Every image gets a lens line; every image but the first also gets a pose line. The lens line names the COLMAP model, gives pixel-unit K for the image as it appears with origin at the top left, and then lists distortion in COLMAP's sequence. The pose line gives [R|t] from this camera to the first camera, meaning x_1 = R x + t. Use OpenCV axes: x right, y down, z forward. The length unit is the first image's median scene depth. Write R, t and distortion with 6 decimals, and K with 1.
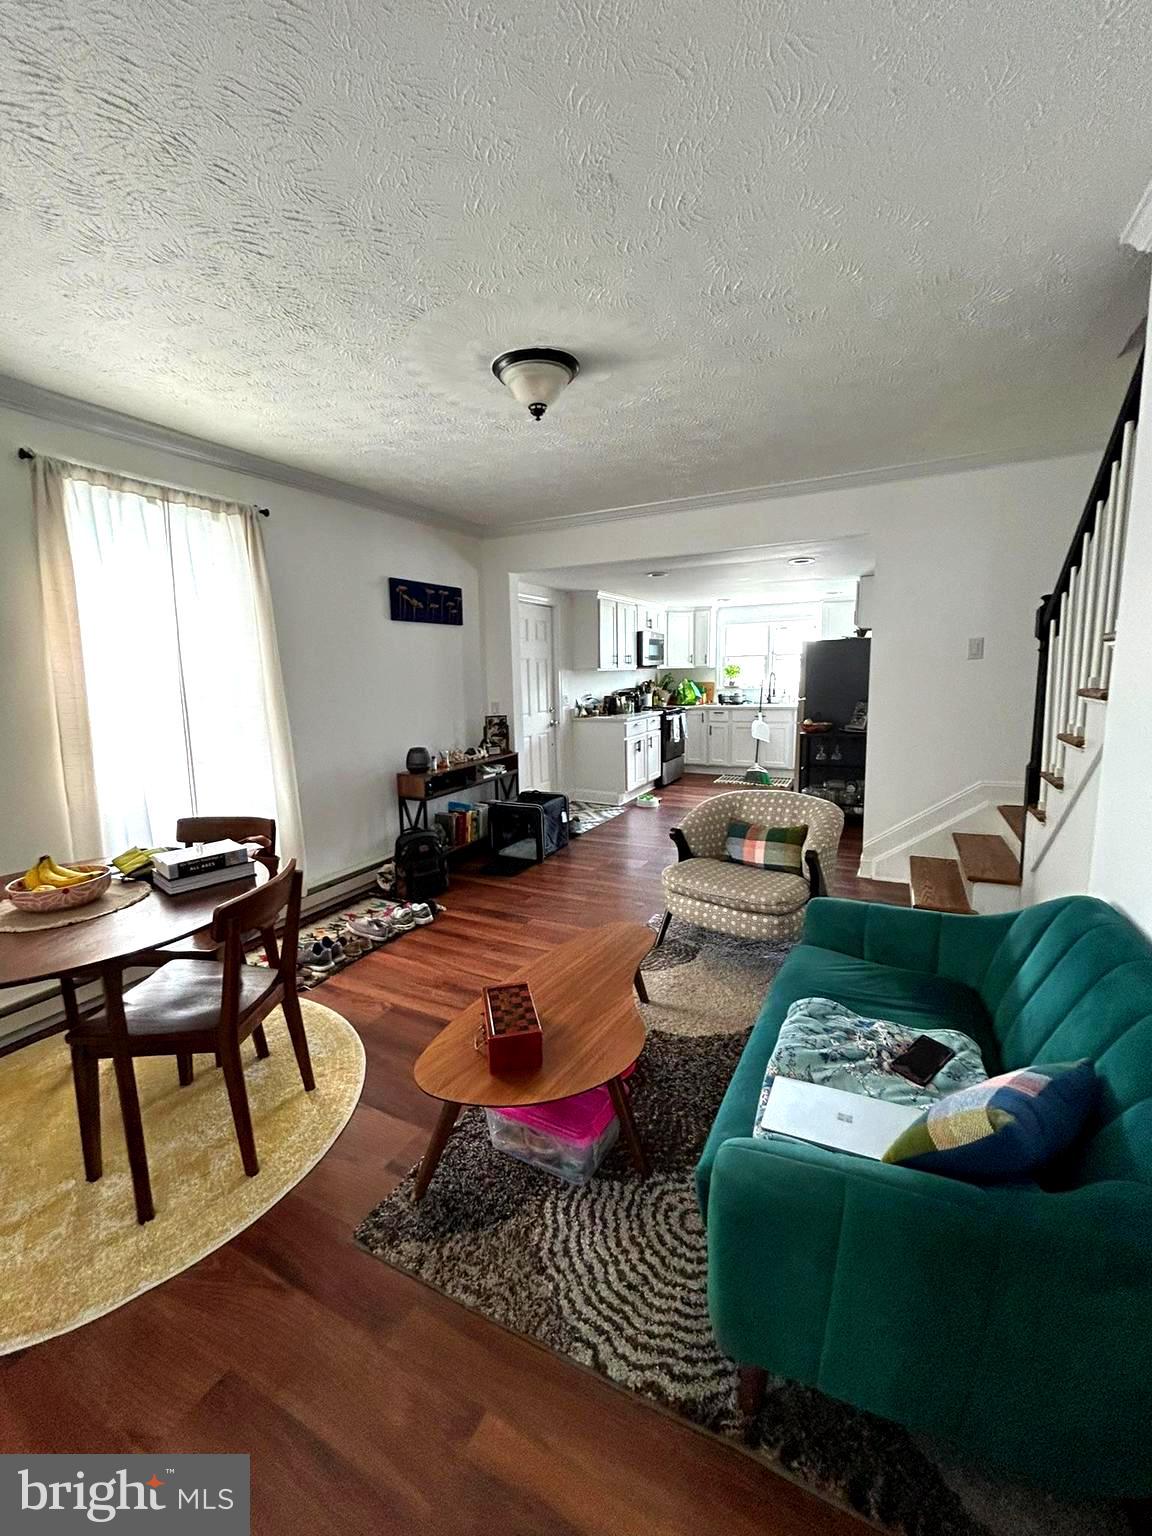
lens RADIAL K [[619.8, 0, 576.6], [0, 619.8, 765.0], [0, 0, 1]] dist [0.000108, -0.000007]
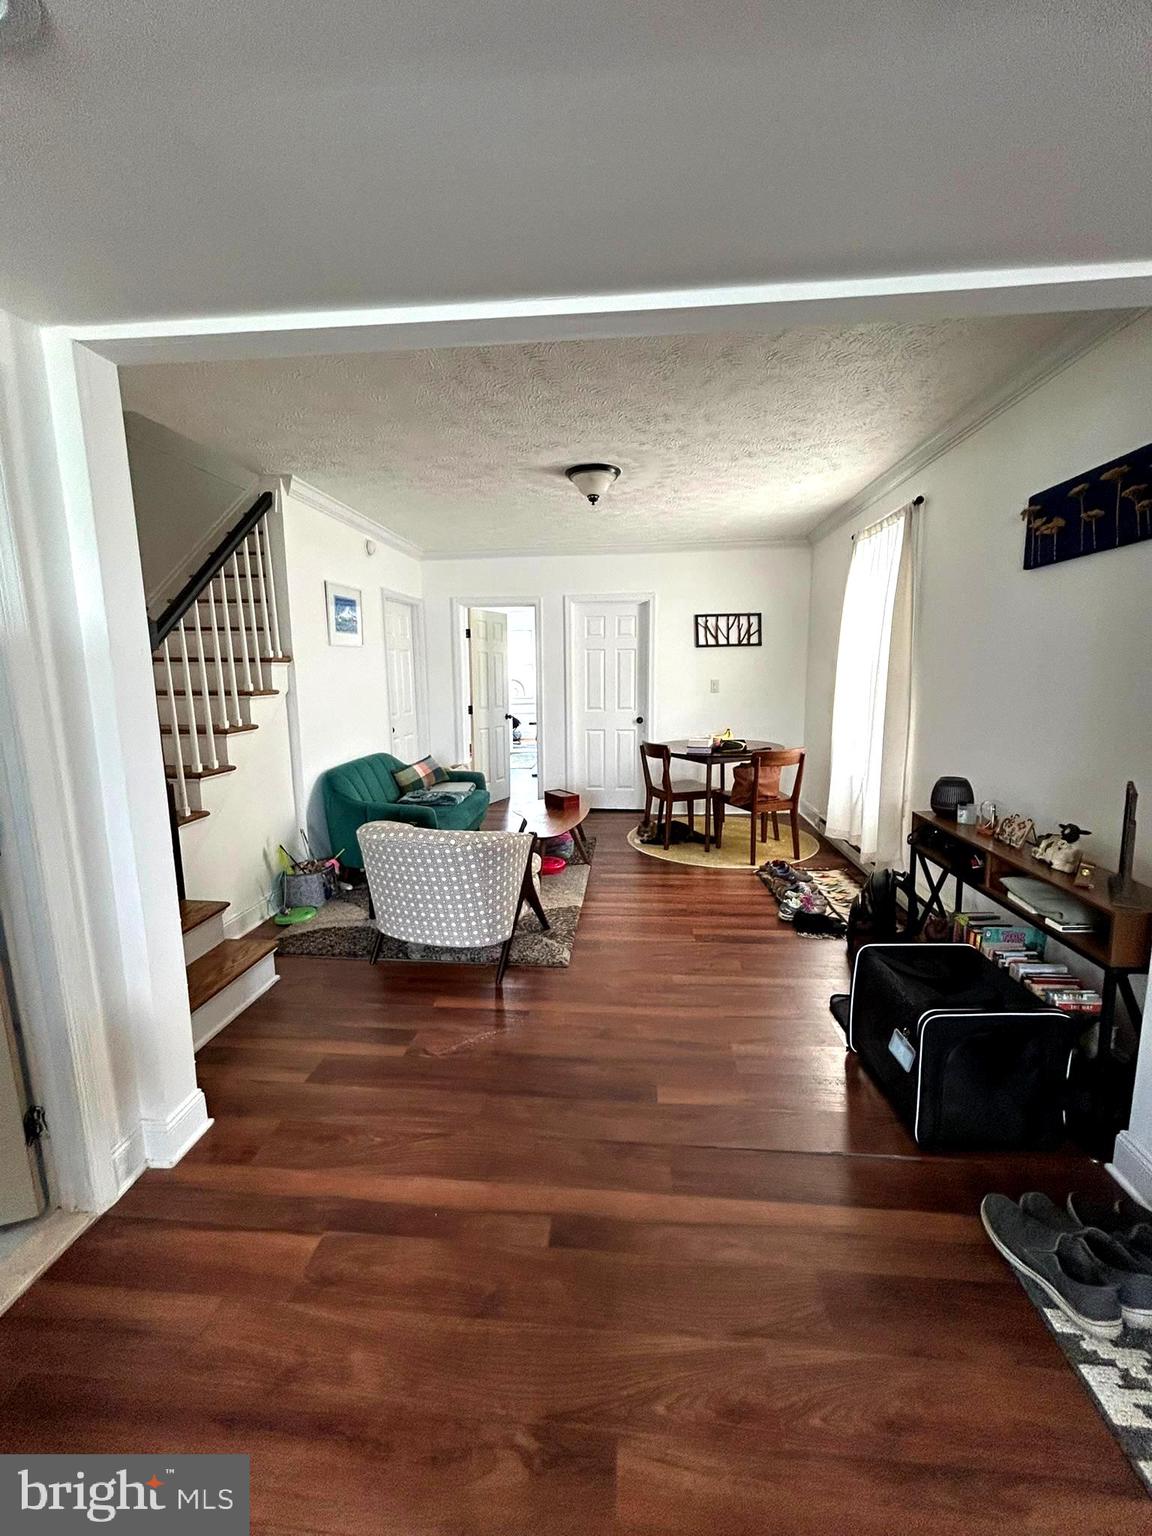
lens RADIAL K [[619.8, 0, 576.6], [0, 619.8, 765.0], [0, 0, 1]] dist [0.000108, -0.000007]
pose [[-0.930207, 0.095643, -0.354355, 0.223422], [-0.019011, 0.951601, 0.306748, -0.155563], [0.366543, 0.292076, -0.883367, 0.964412]]
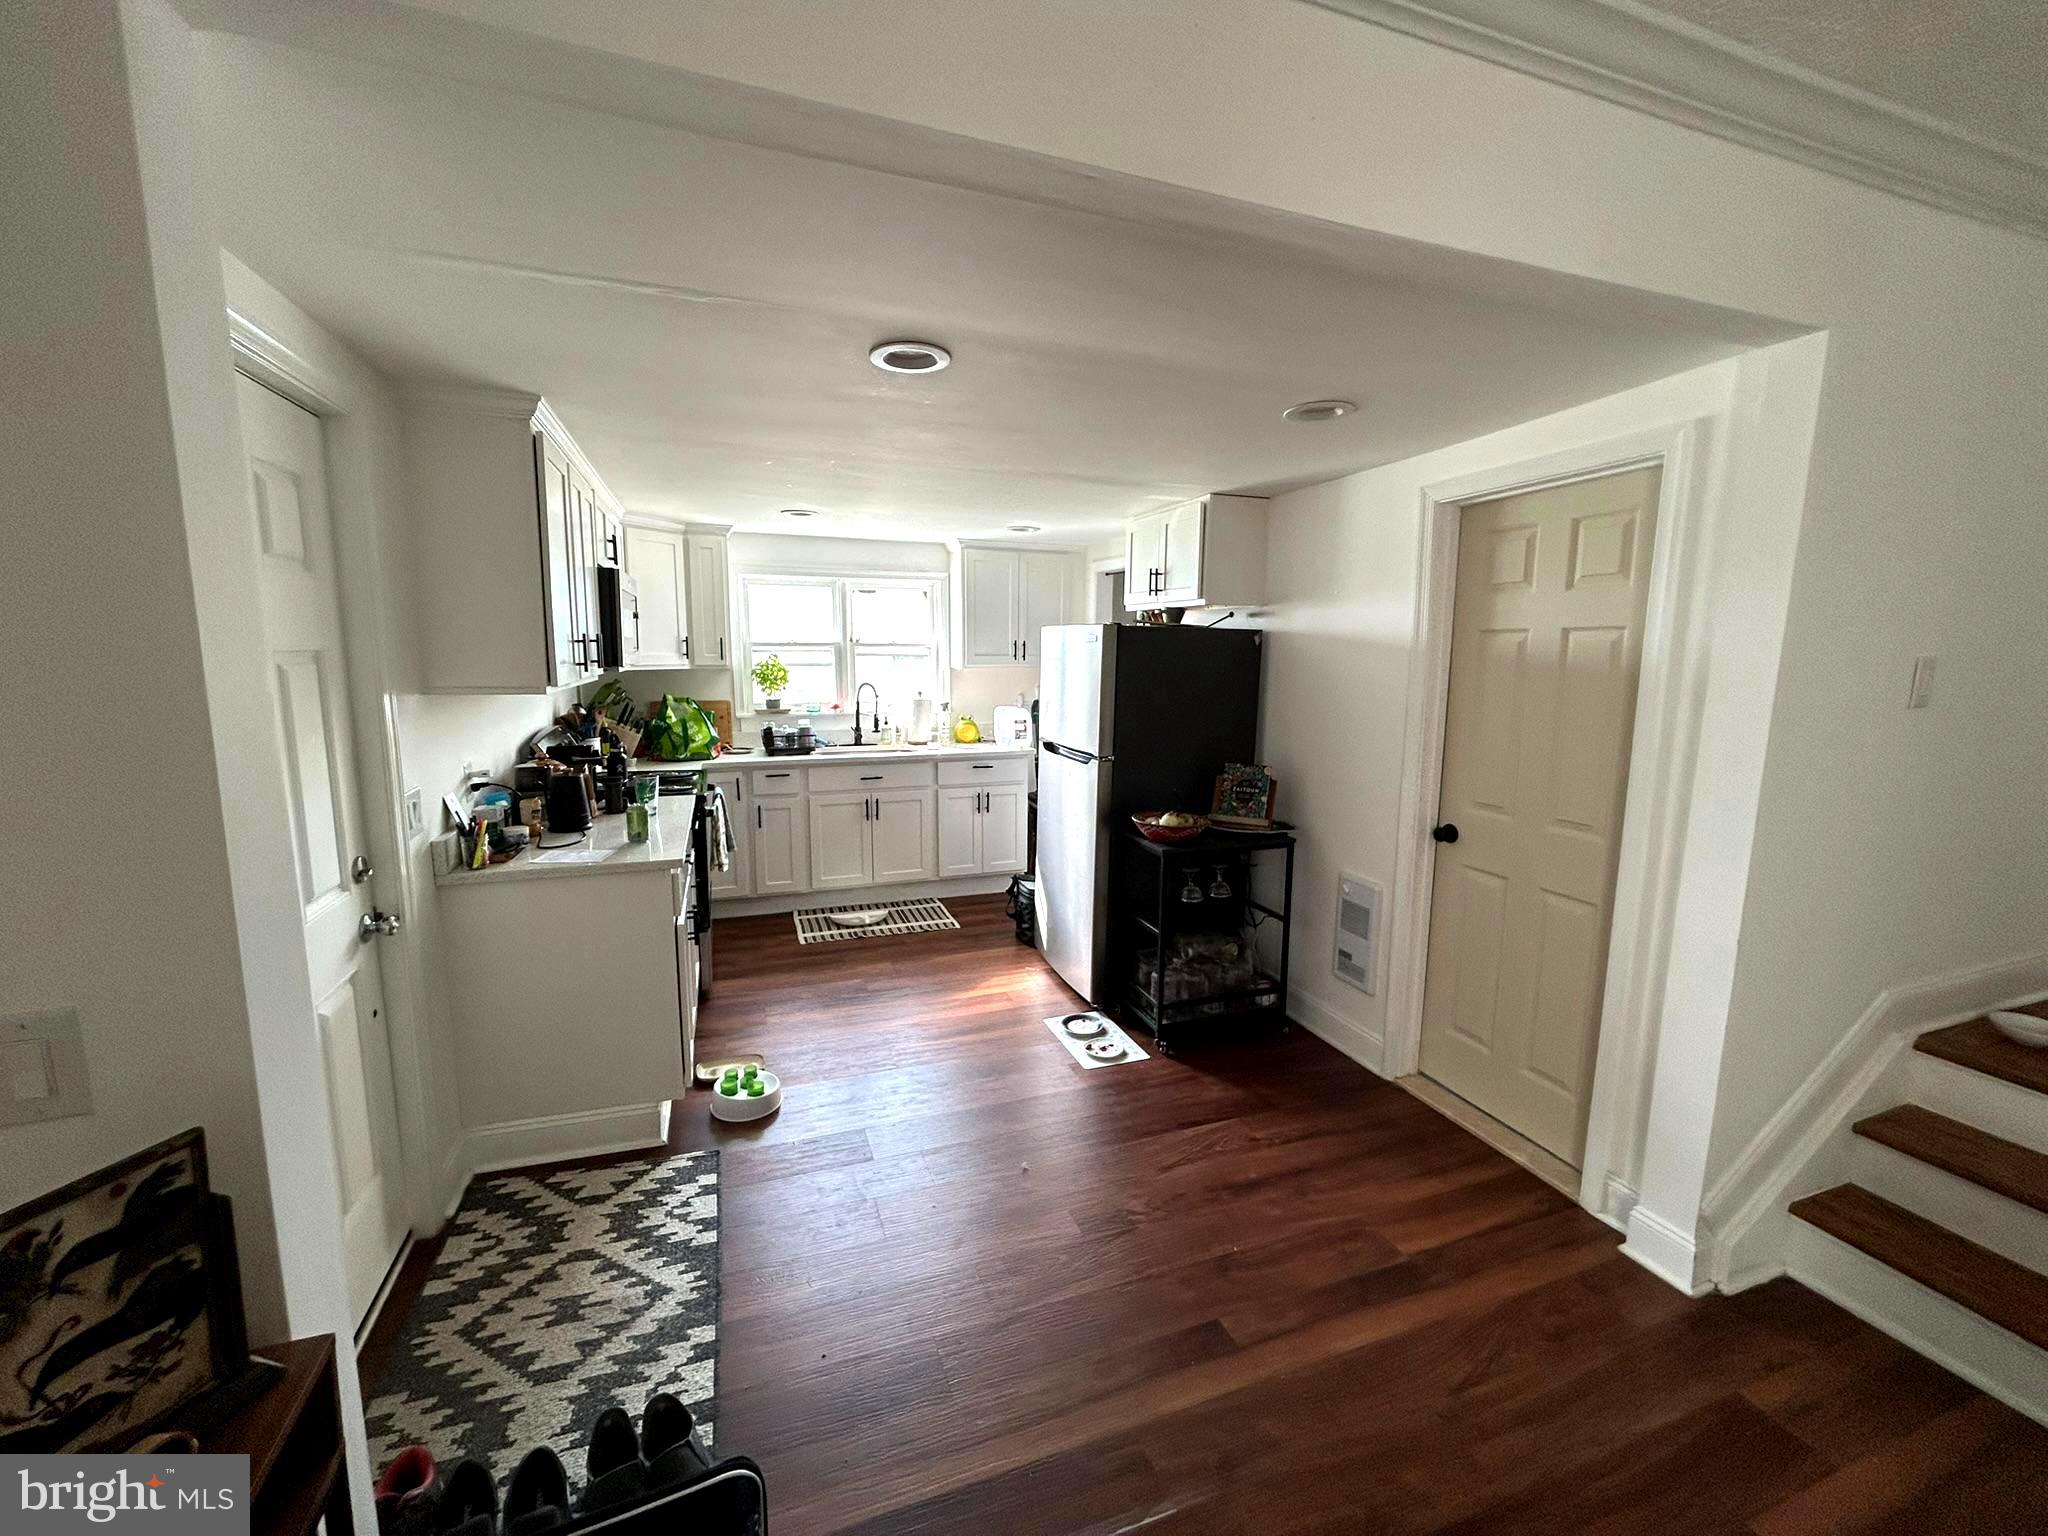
lens RADIAL K [[826.4, 0, 1021.5], [0, 826.4, 764.3], [0, 0, 1]] dist [0.000108, -0.000007]
pose [[0.685257, -0.071525, 0.724780, -0.095408], [0.084315, 0.996266, 0.018599, -0.115724], [-0.723404, 0.048365, 0.688729, 0.627384]]
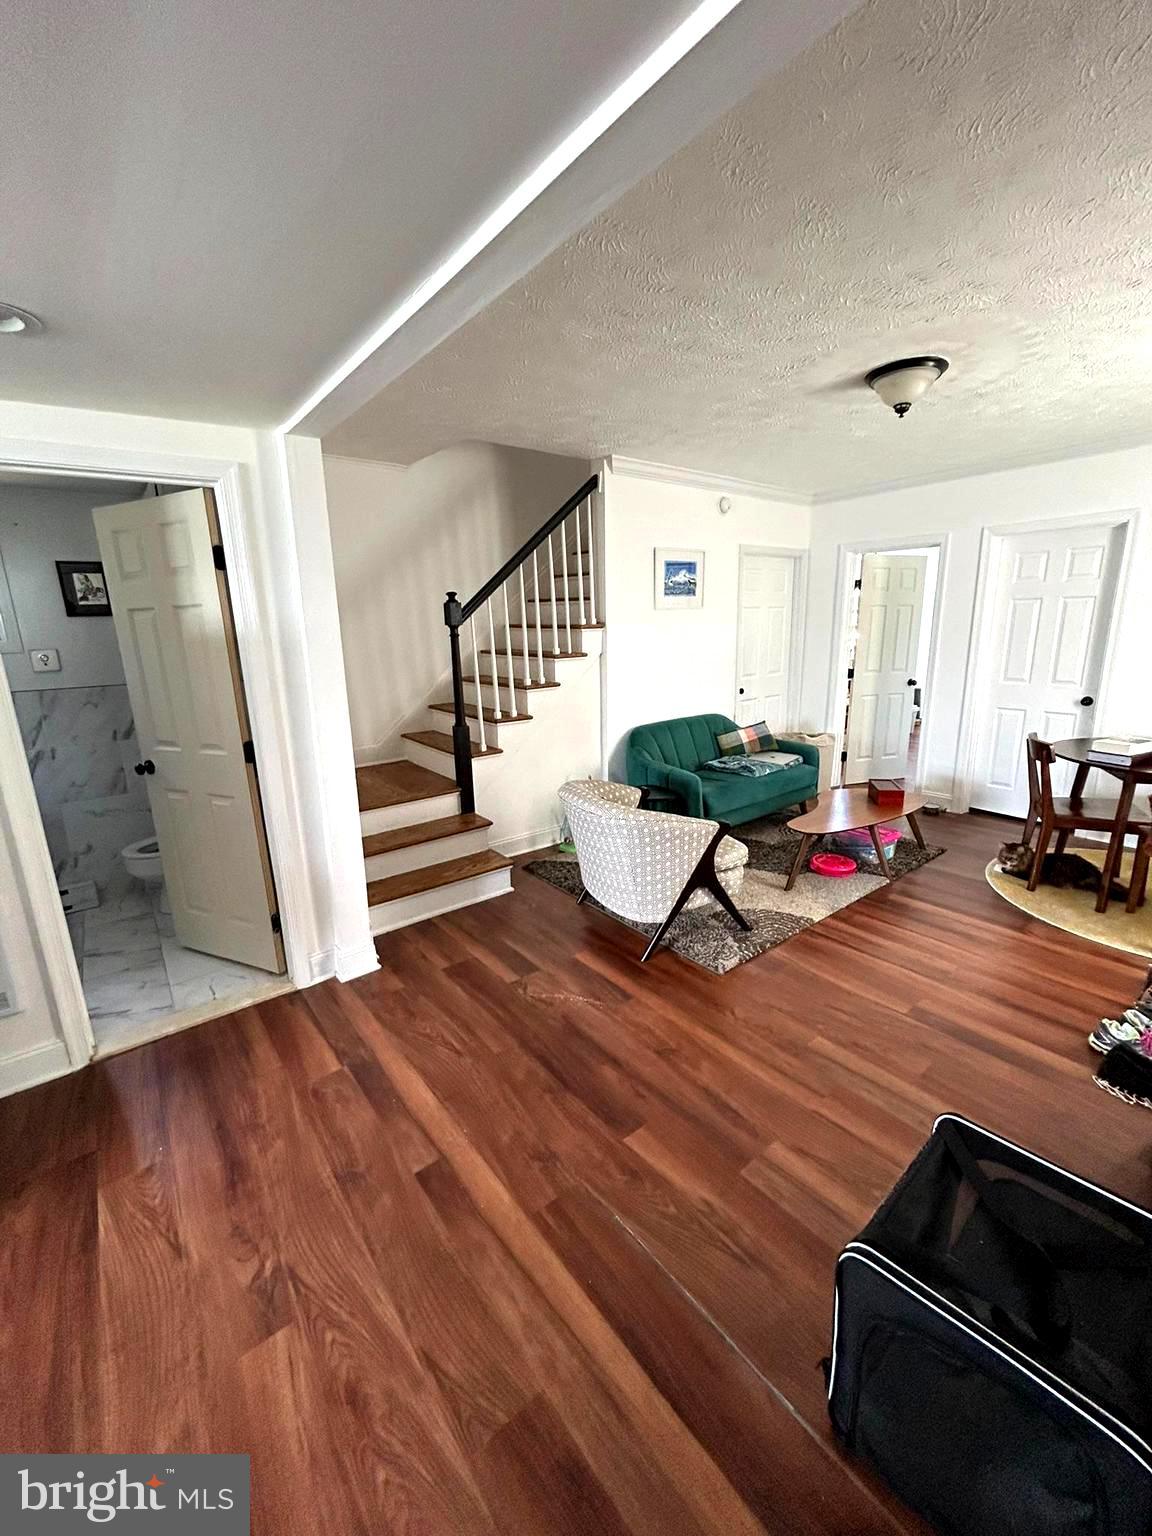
lens RADIAL K [[619.8, 0, 576.6], [0, 619.8, 765.0], [0, 0, 1]] dist [0.000108, -0.000007]
pose [[-0.902740, -0.046859, 0.427627, -0.015028], [0.116482, 0.930290, 0.347839, -0.160325], [-0.414116, 0.363819, -0.834352, 0.935263]]
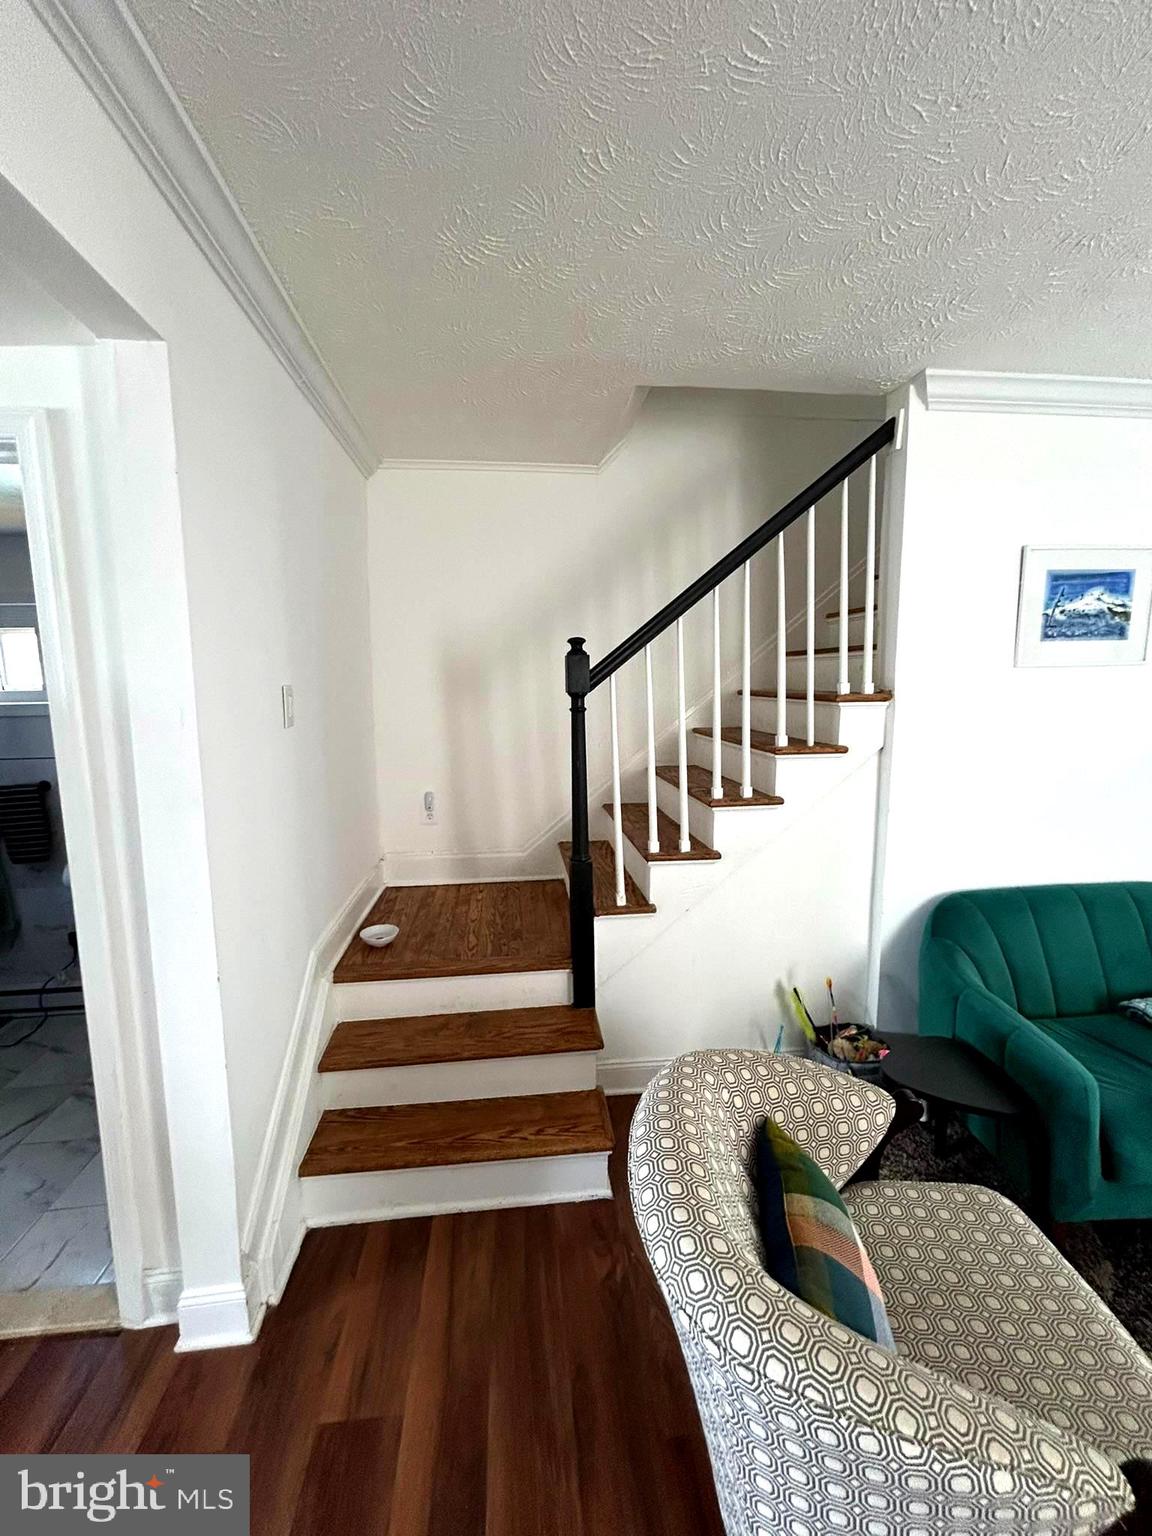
lens RADIAL K [[619.8, 0, 576.6], [0, 619.8, 765.0], [0, 0, 1]] dist [0.000108, -0.000007]
pose [[-0.542853, -0.068760, 0.837008, 0.052324], [0.157283, 0.970685, 0.181749, -0.117449], [-0.824968, 0.230310, -0.516125, 0.639767]]
